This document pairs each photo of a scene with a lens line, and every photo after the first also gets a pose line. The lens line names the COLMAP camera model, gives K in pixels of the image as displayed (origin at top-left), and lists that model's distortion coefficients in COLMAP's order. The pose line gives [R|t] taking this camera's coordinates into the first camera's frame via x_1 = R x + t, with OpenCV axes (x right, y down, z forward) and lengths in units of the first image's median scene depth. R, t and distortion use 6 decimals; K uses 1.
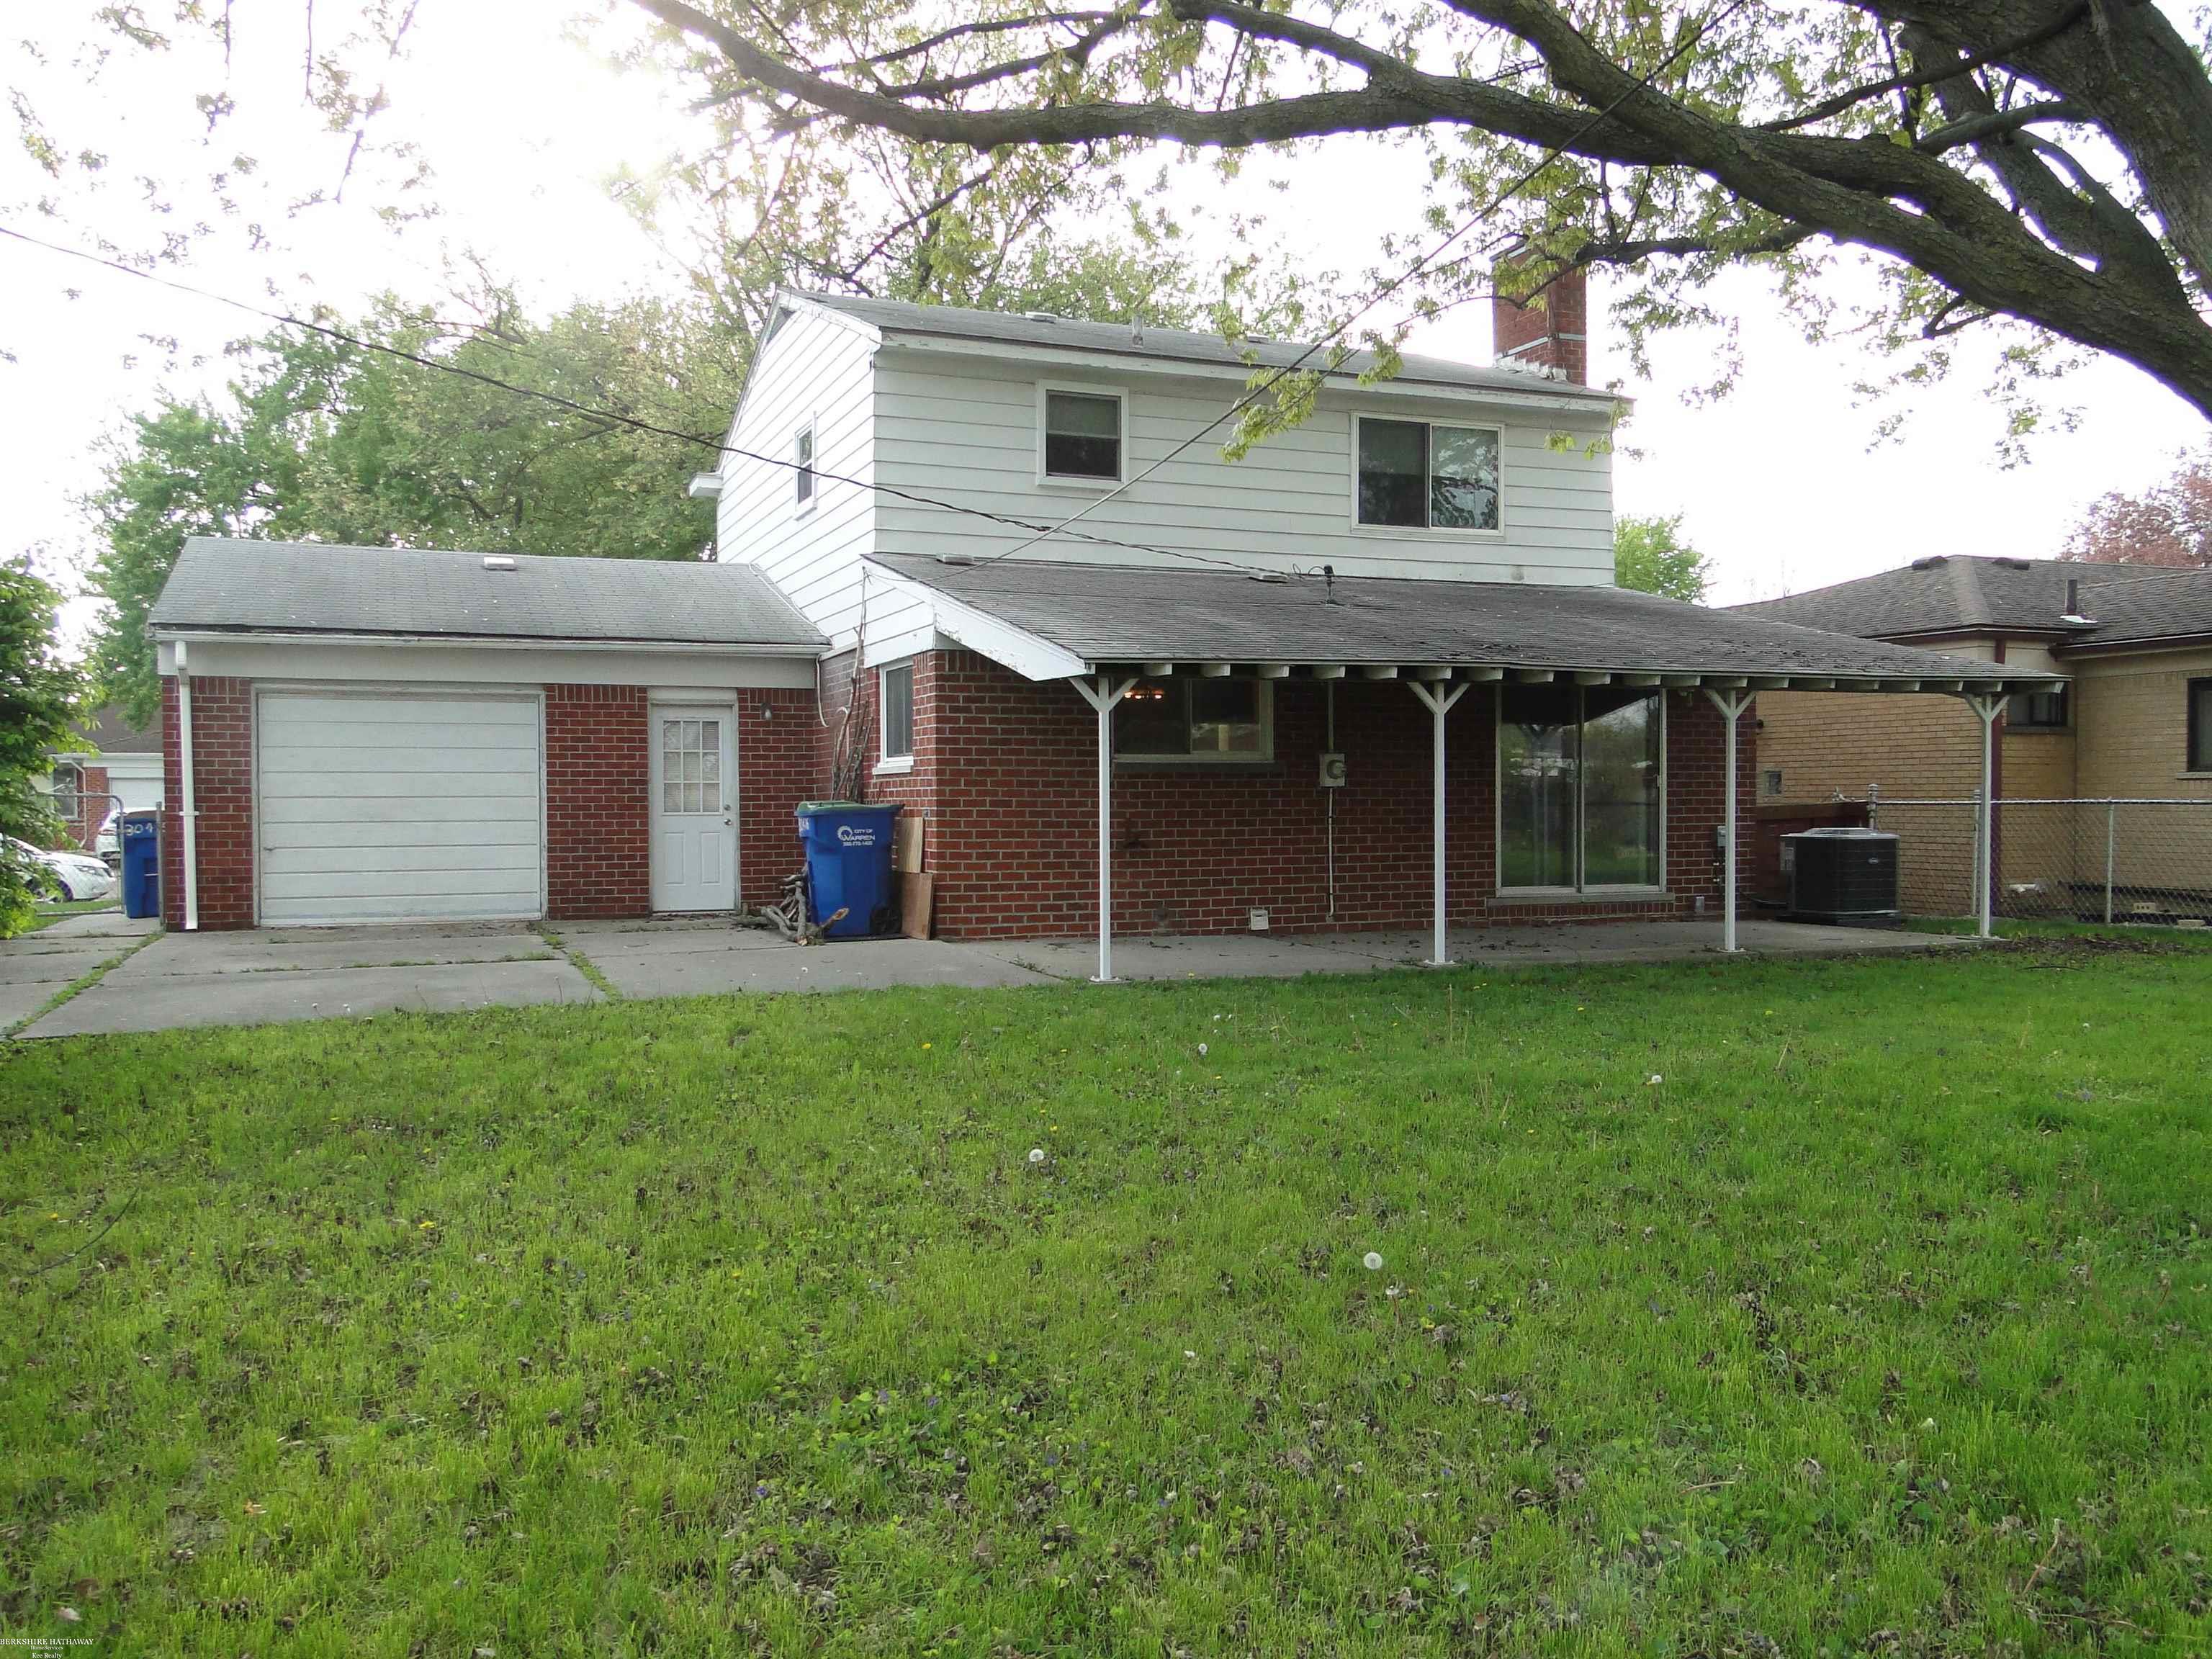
lens RADIAL K [[1817.6, 0, 1106.0], [0, 1817.6, 829.5], [0, 0, 1]] dist [0.006232, -0.009978]
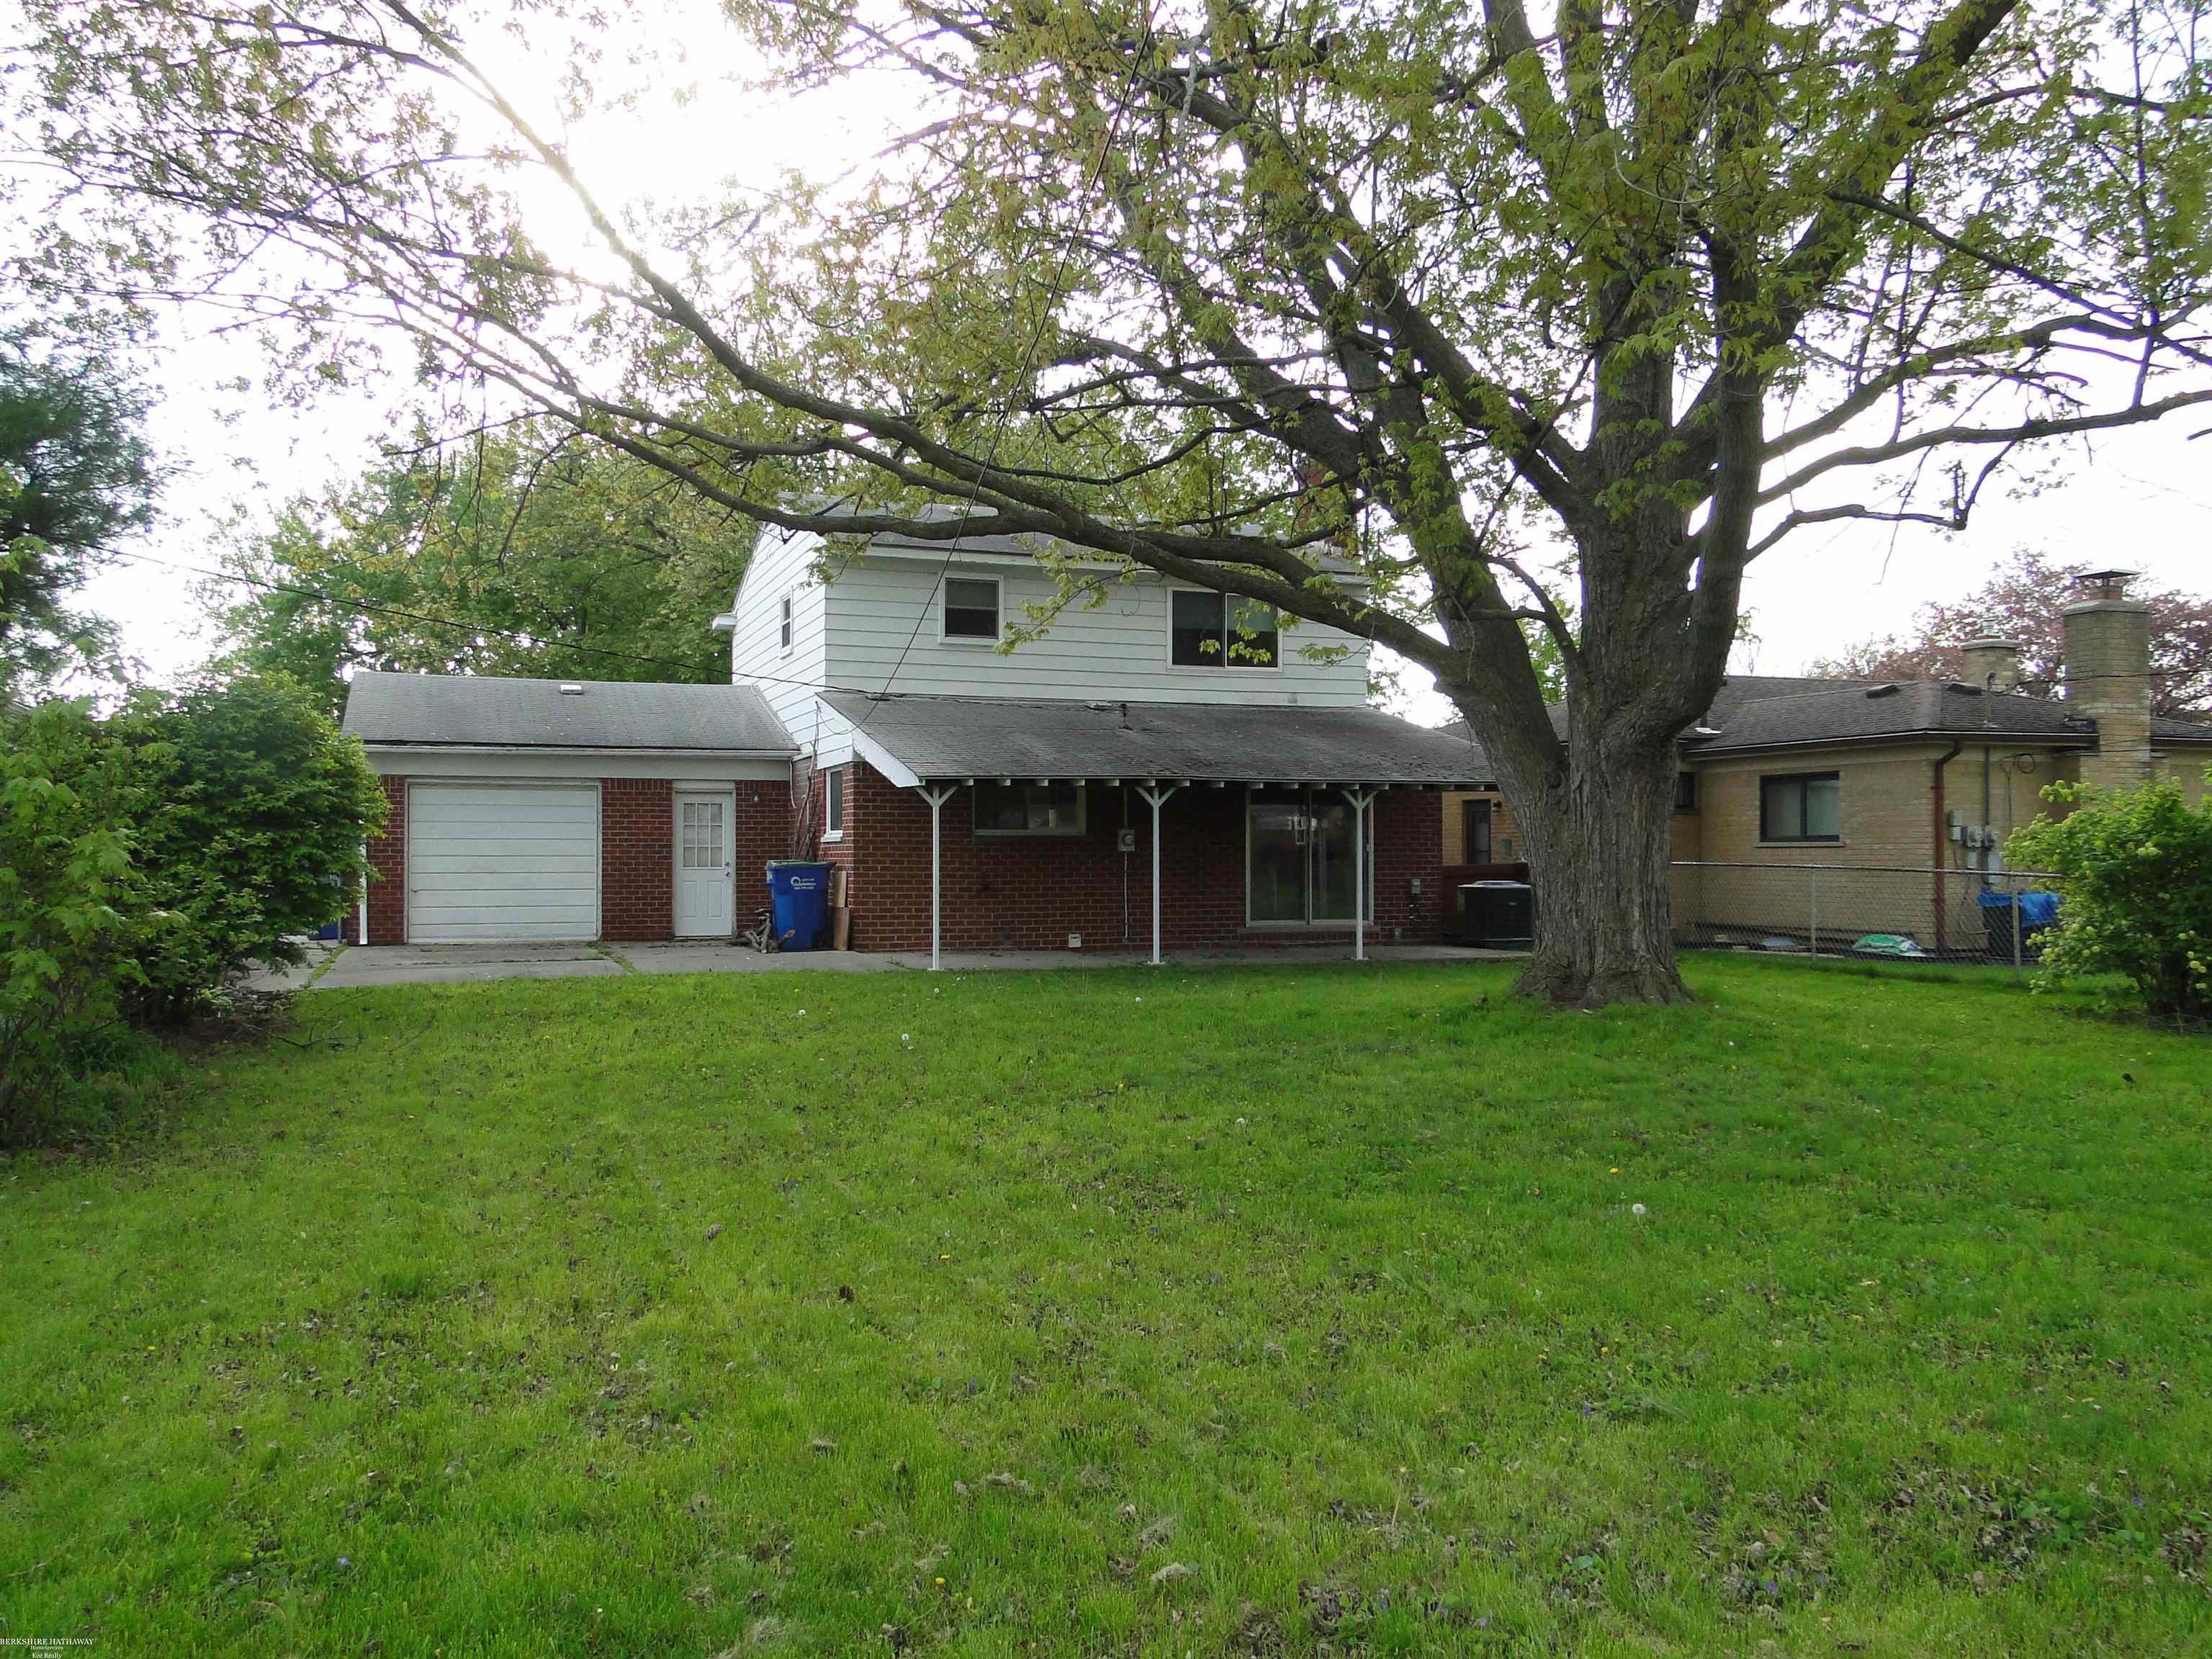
lens RADIAL K [[1817.6, 0, 1106.0], [0, 1817.6, 829.5], [0, 0, 1]] dist [0.006232, -0.009978]
pose [[0.999542, 0.003062, -0.030094, 0.139762], [-0.004000, 0.999506, -0.031161, 0.004381], [0.029983, 0.031267, 0.999061, -0.443380]]
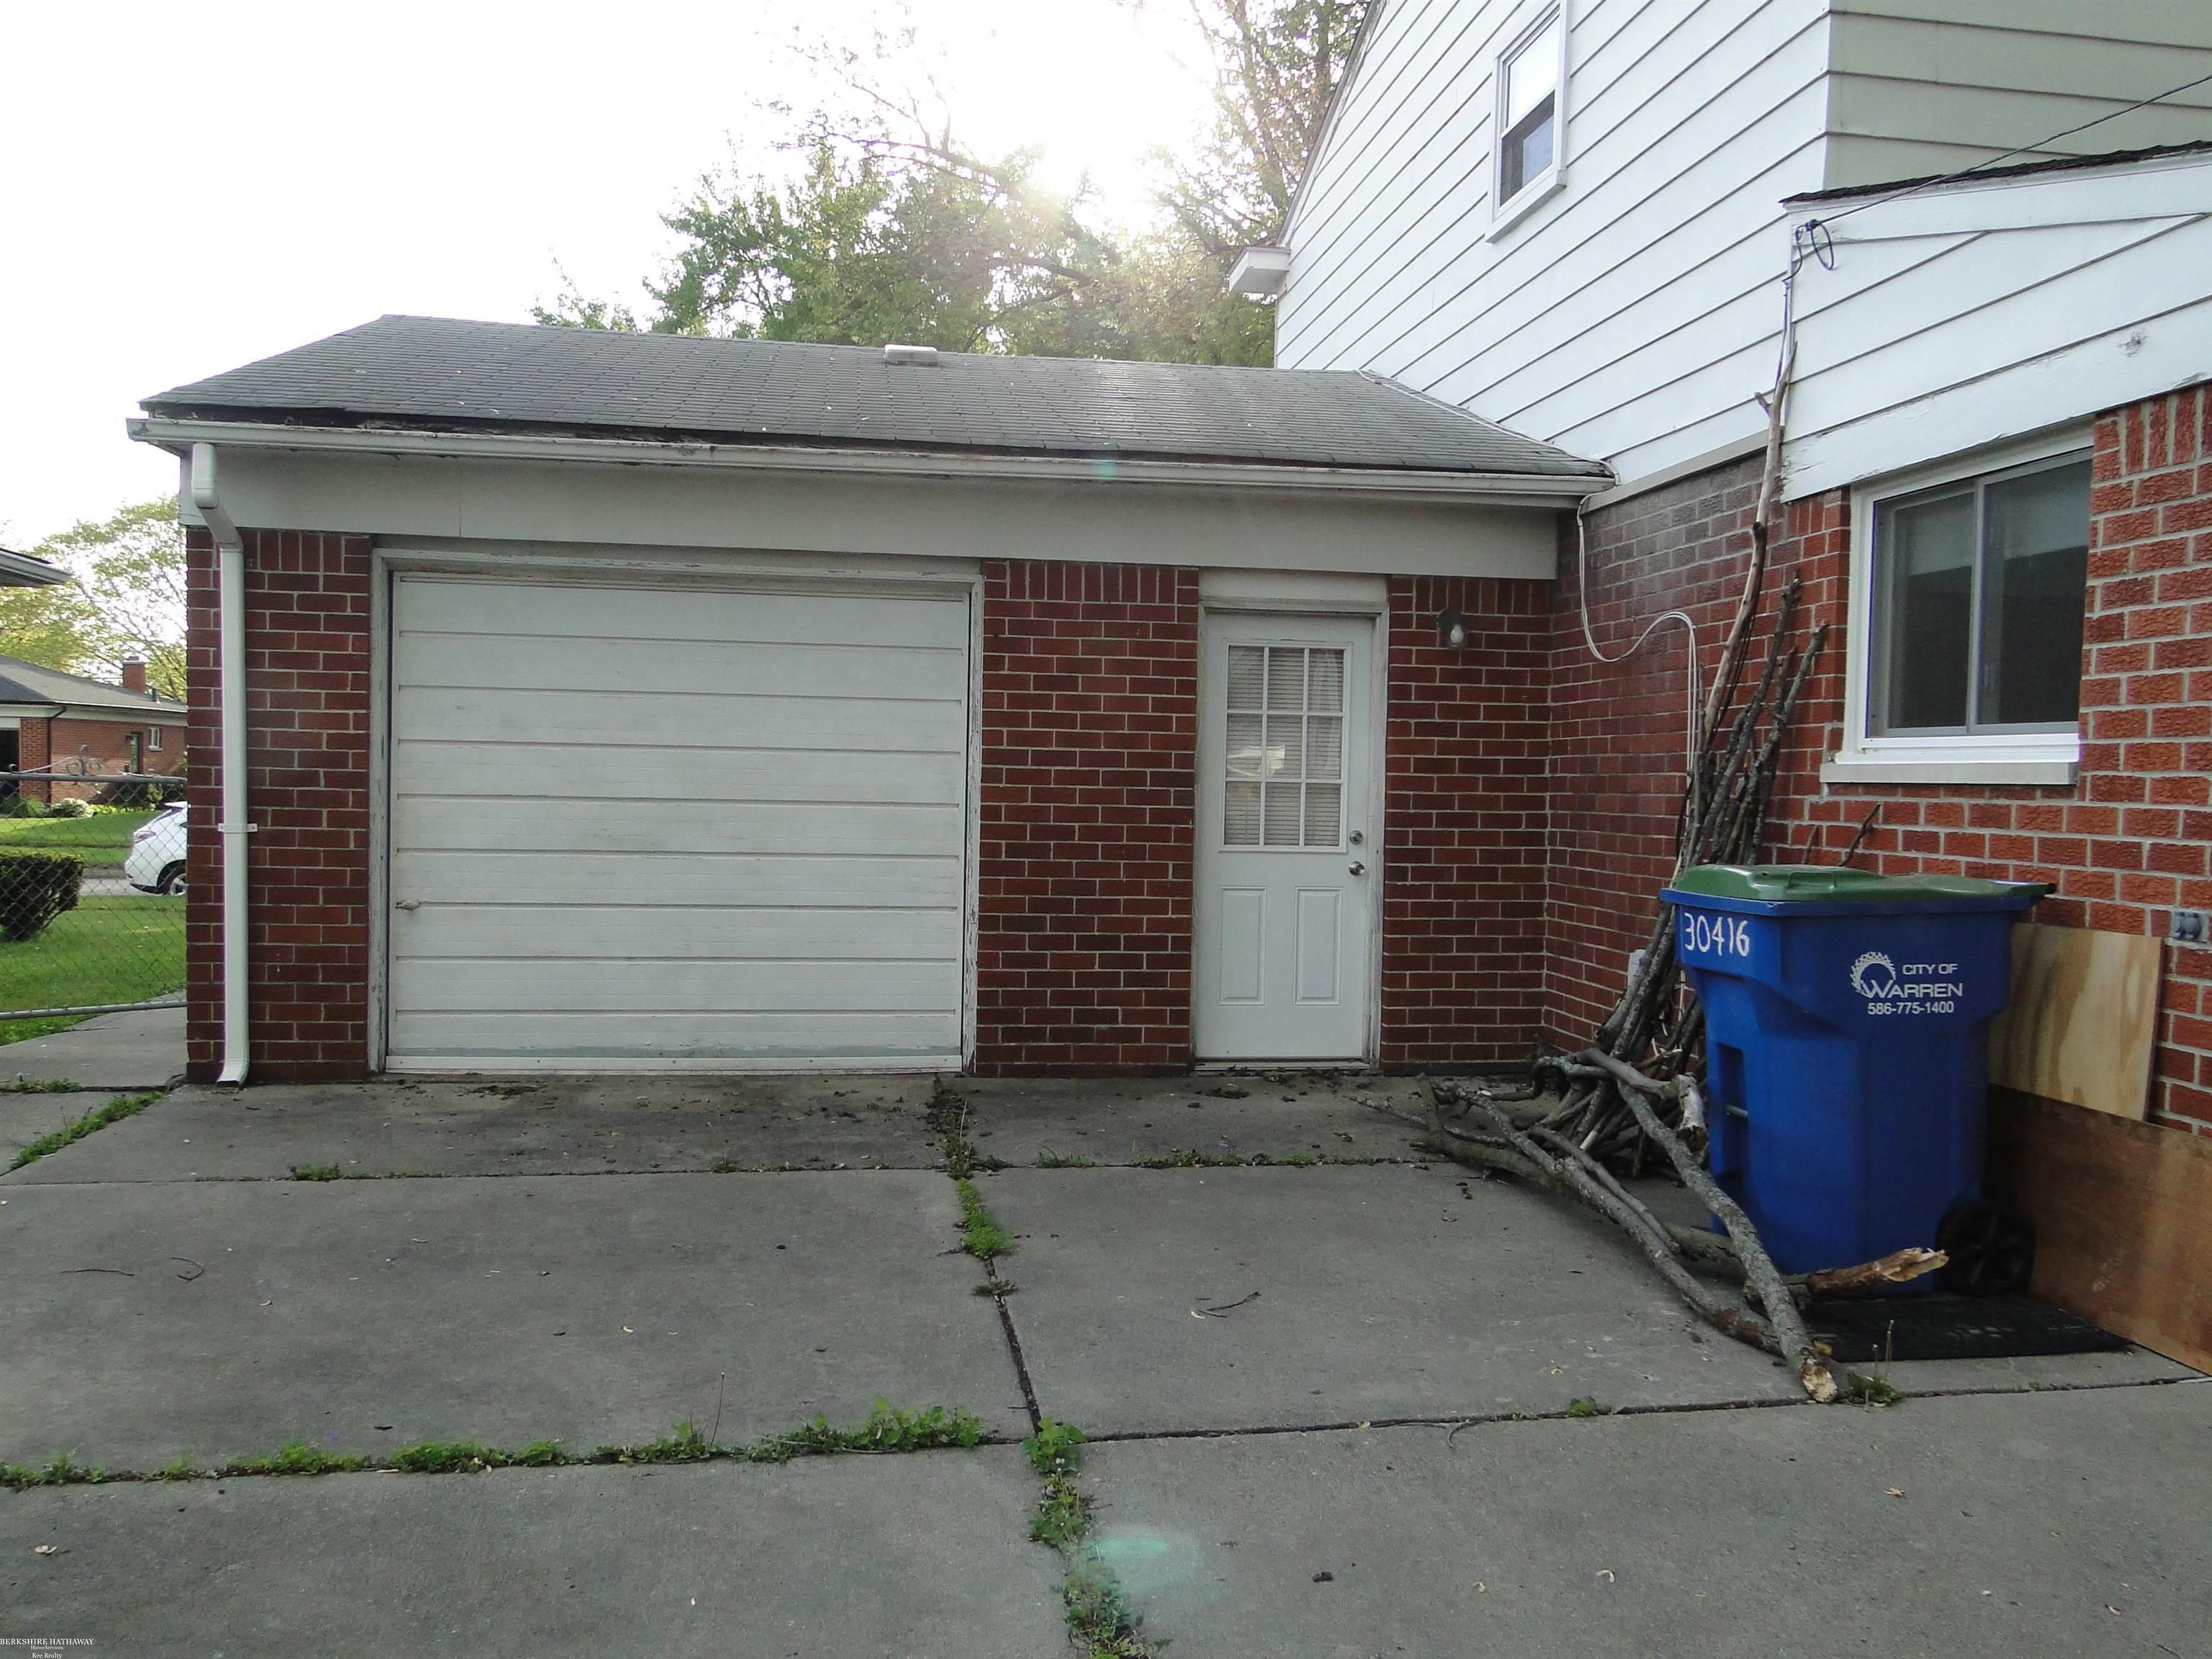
lens RADIAL K [[1817.6, 0, 1106.0], [0, 1817.6, 829.5], [0, 0, 1]] dist [0.006232, -0.009978]
pose [[0.971958, 0.031950, -0.232973, -0.174242], [-0.028846, 0.999444, 0.016721, -0.021397], [0.233378, -0.009532, 0.972339, 0.575735]]
